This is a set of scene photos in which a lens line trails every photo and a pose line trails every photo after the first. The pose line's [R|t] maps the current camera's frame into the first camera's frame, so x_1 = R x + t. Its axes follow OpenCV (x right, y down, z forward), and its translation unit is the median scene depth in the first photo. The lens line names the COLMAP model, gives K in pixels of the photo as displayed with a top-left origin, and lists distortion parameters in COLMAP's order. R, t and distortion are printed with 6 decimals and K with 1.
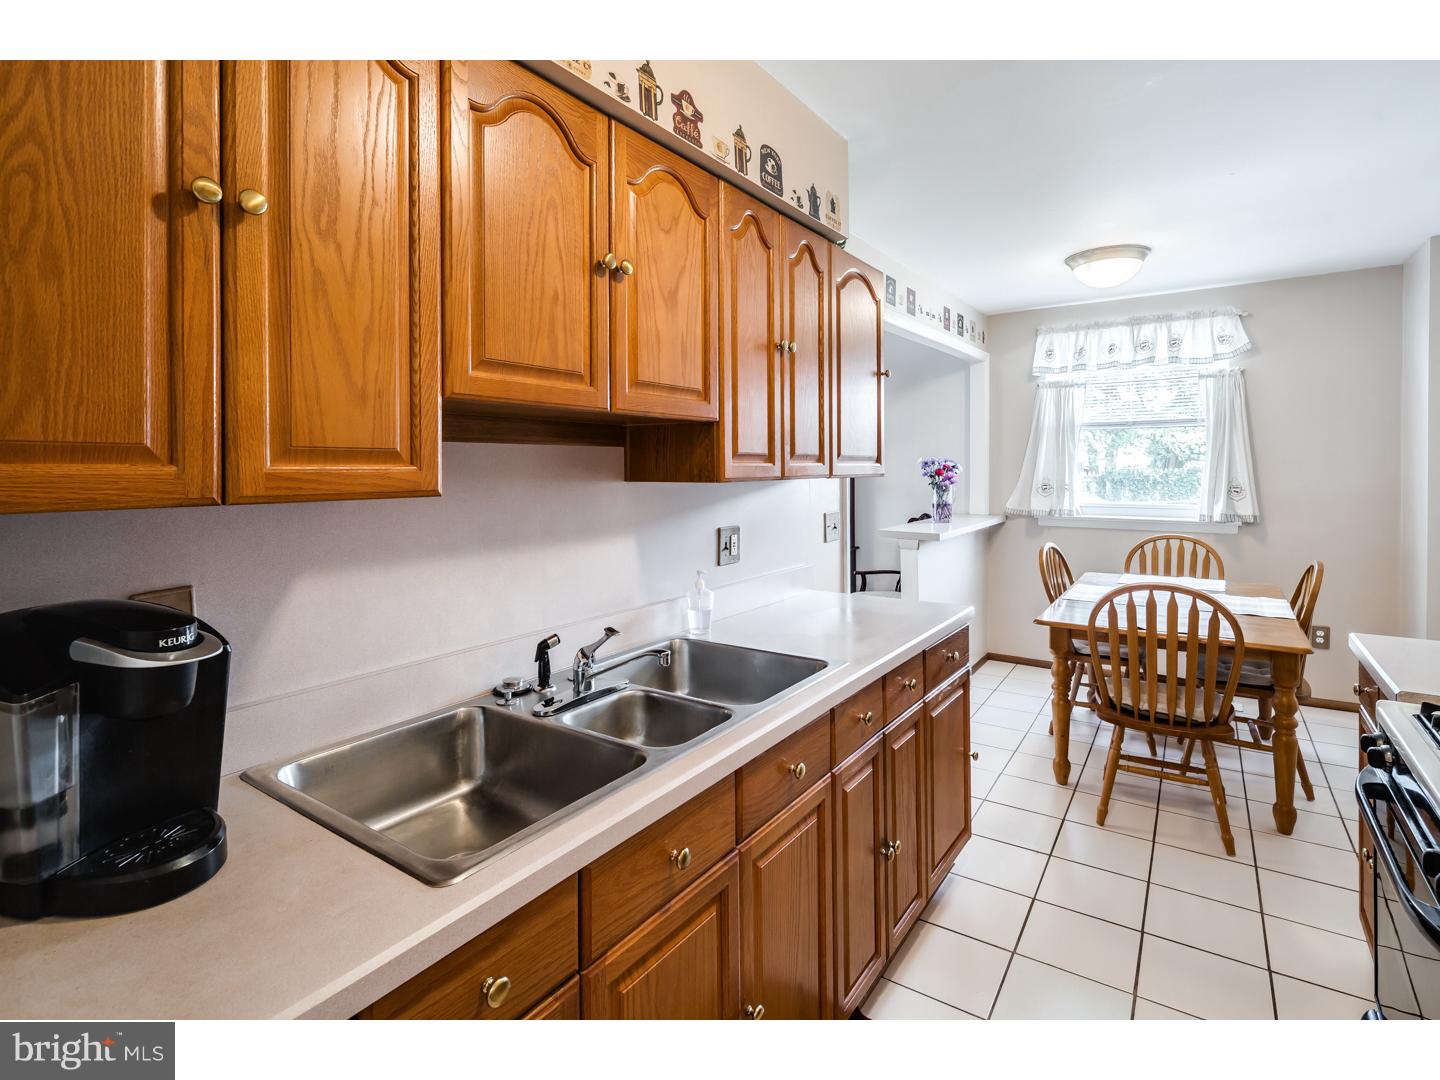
lens RADIAL K [[701.9, 0, 718.3], [0, 701.9, 477.0], [0, 0, 1]] dist [0.002124, -0.005012]
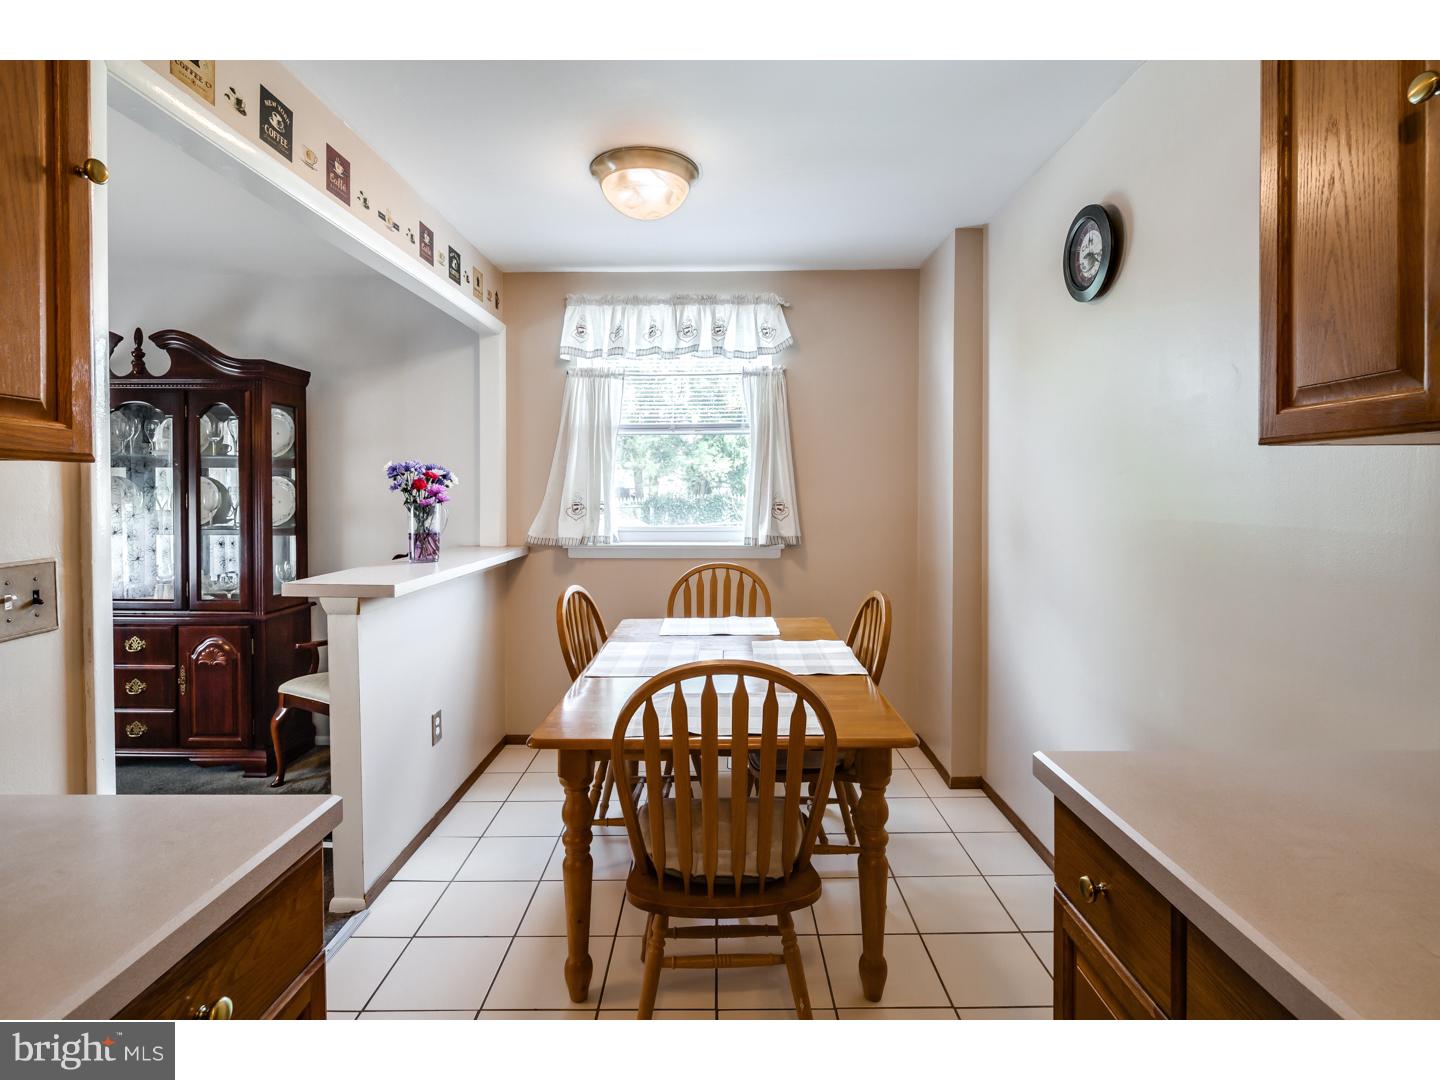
lens RADIAL K [[701.9, 0, 718.3], [0, 701.9, 477.0], [0, 0, 1]] dist [0.002124, -0.005012]
pose [[0.825787, 0.016973, 0.563726, 0.184554], [0.006364, 0.999203, -0.039406, 0.014288], [-0.563946, 0.036128, 0.825021, 0.321797]]
